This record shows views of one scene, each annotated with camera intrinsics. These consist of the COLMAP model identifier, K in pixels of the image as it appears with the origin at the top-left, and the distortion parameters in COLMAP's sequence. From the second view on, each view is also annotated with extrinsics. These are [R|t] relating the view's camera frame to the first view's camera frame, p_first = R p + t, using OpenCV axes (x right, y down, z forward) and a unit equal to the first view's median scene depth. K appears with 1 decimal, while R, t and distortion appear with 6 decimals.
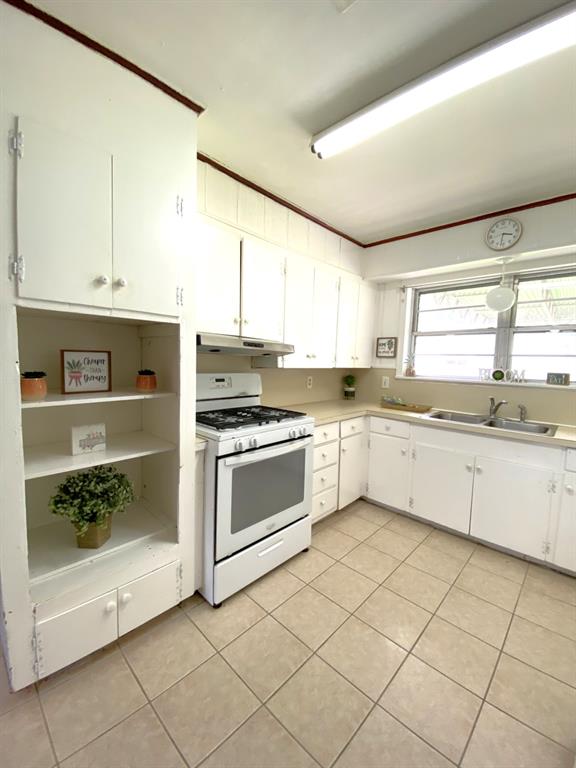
lens RADIAL K [[312.6, 0, 290.4], [0, 312.6, 381.0], [0, 0, 1]] dist [0.028721, -0.023218]
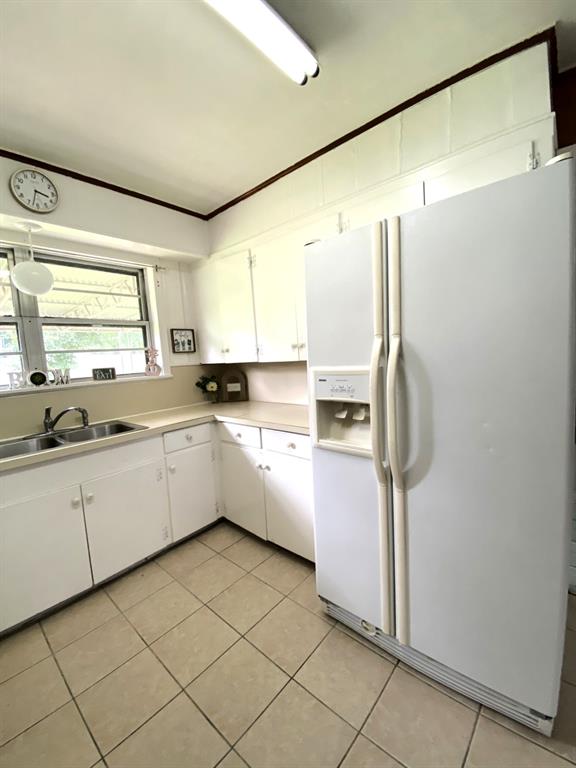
lens RADIAL K [[312.6, 0, 290.4], [0, 312.6, 381.0], [0, 0, 1]] dist [0.028721, -0.023218]
pose [[-0.039034, -0.124489, 0.991453, -0.144297], [0.126248, 0.983643, 0.128479, -0.038223], [-0.991230, 0.130184, -0.022679, 0.458226]]
